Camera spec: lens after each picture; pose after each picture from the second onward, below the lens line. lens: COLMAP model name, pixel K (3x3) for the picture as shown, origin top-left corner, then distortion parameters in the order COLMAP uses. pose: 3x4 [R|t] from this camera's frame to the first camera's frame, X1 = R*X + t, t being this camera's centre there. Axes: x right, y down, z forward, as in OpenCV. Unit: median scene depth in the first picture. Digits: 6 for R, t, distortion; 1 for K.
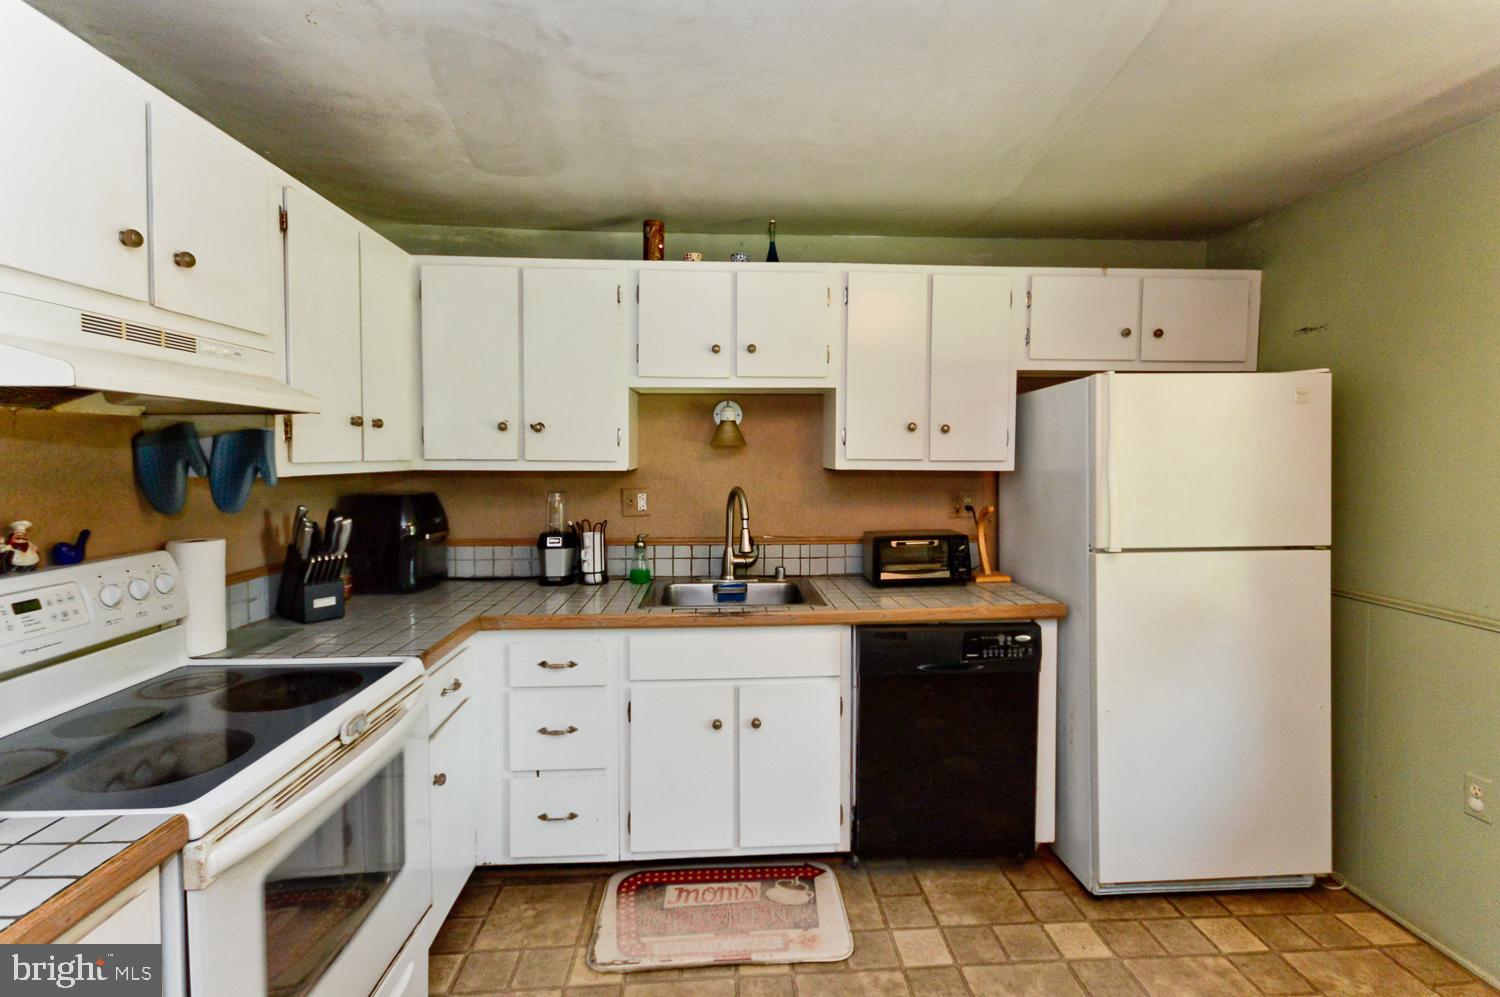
lens RADIAL K [[678.8, 0, 758.3], [0, 678.8, 482.6], [0, 0, 1]] dist [0.012679, 0.000179]
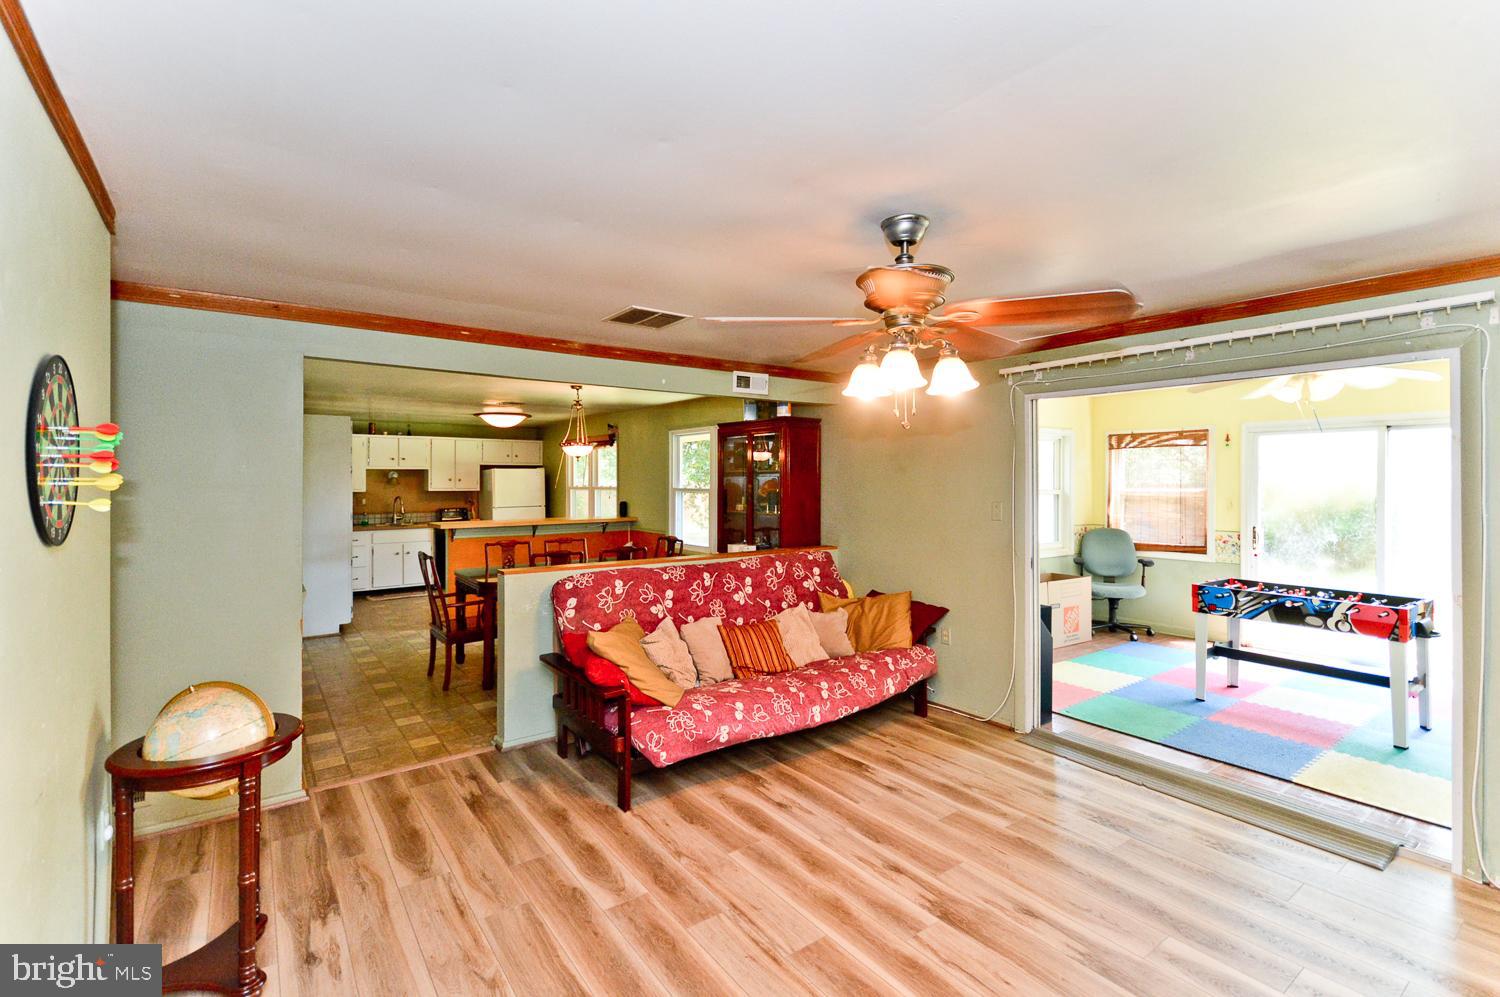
lens RADIAL K [[678.8, 0, 758.3], [0, 678.8, 482.6], [0, 0, 1]] dist [0.012679, 0.000179]
pose [[0.836281, -0.006002, 0.548269, -0.432789], [0.026683, 0.999201, -0.029762, 0.096853], [-0.547652, 0.039519, 0.835772, -3.189039]]
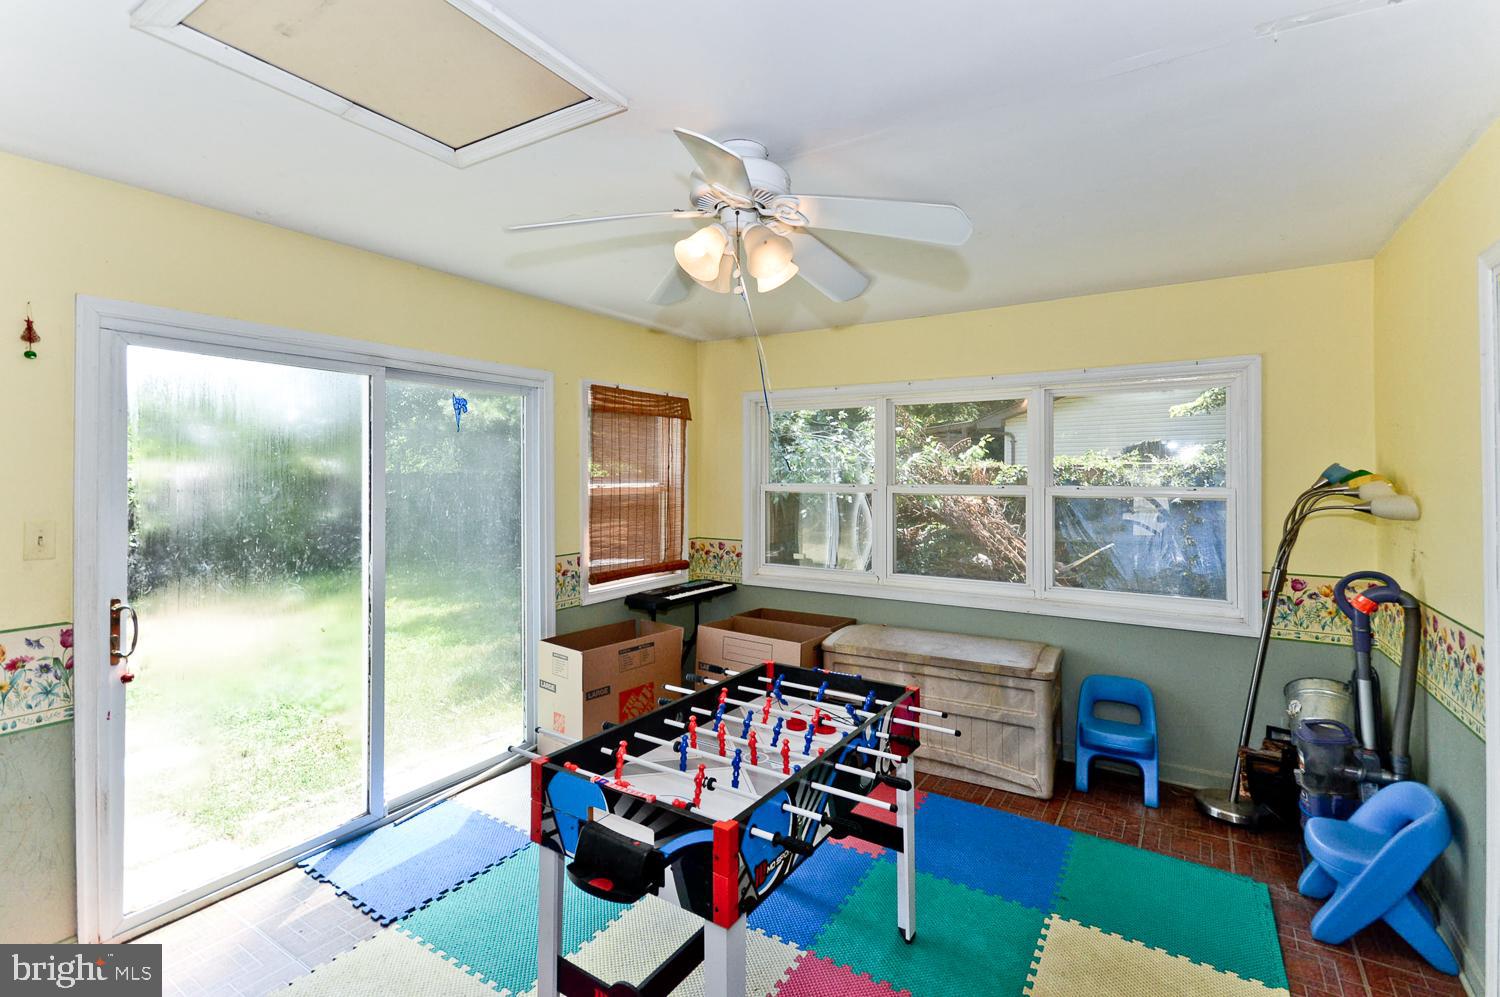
lens RADIAL K [[685.4, 0, 752.7], [0, 685.4, 476.9], [0, 0, 1]] dist [0.004236, 0.000464]
pose [[-0.811063, -0.003189, 0.584950, 1.315355], [0.022260, 0.999093, 0.036312, 0.060108], [-0.584535, 0.042473, -0.810256, -1.821787]]
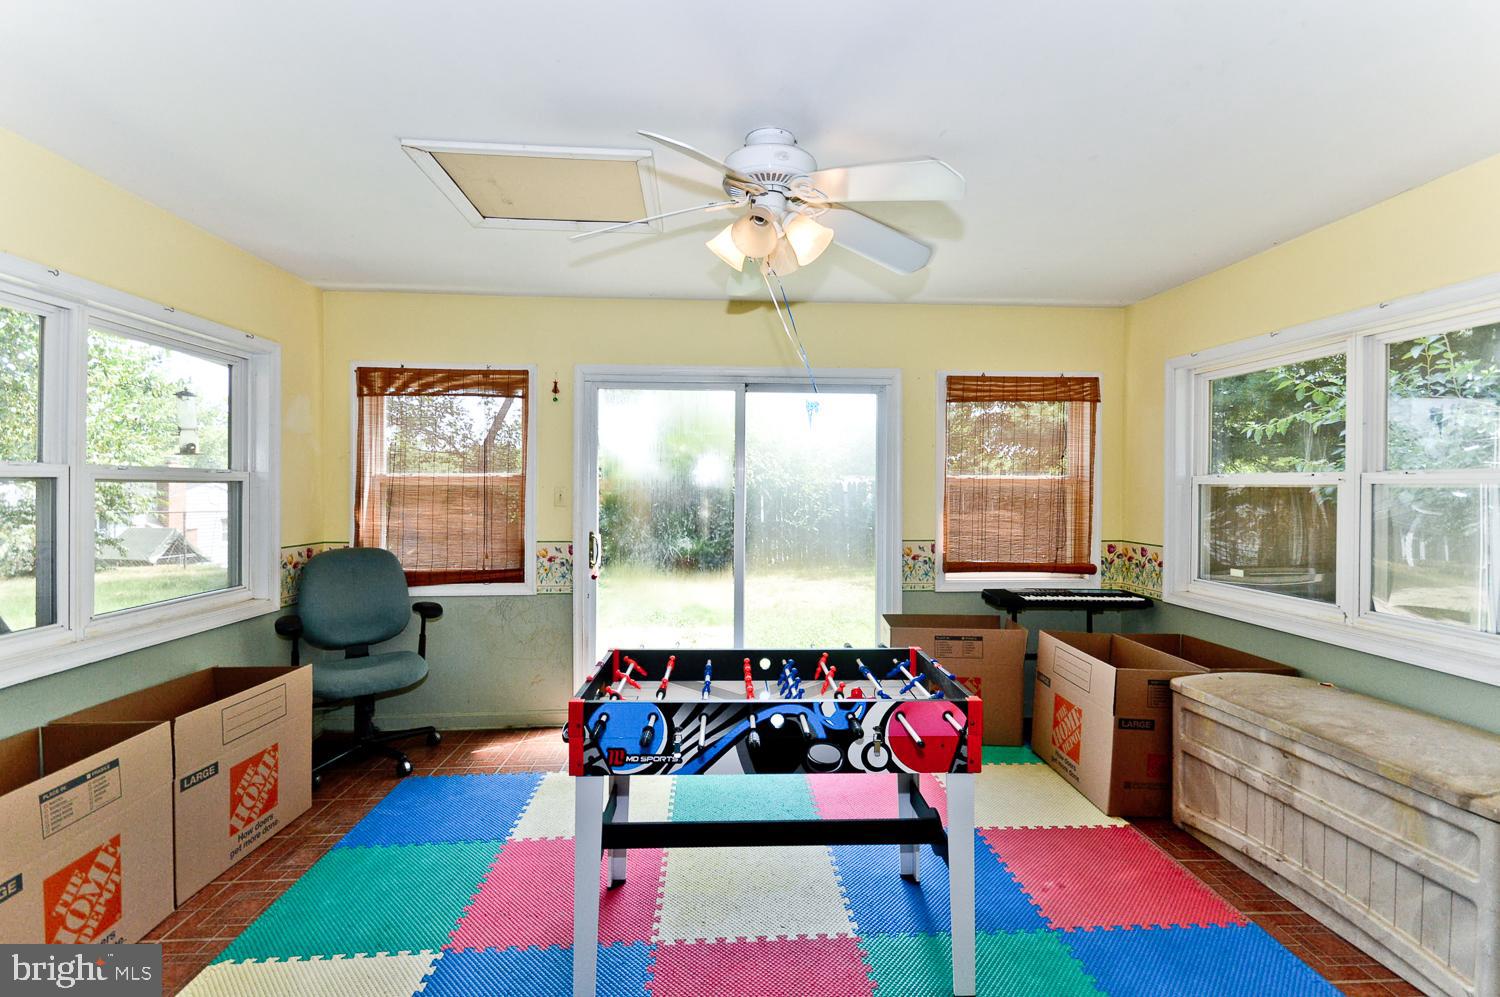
lens RADIAL K [[672.8, 0, 739.7], [0, 672.8, 486.8], [0, 0, 1]] dist [-0.000410, 0.000117]
pose [[0.012731, -0.003074, 0.999914, 0.944765], [0.034994, 0.999384, 0.002627, 0.137375], [-0.999306, 0.034957, 0.012831, -2.433280]]
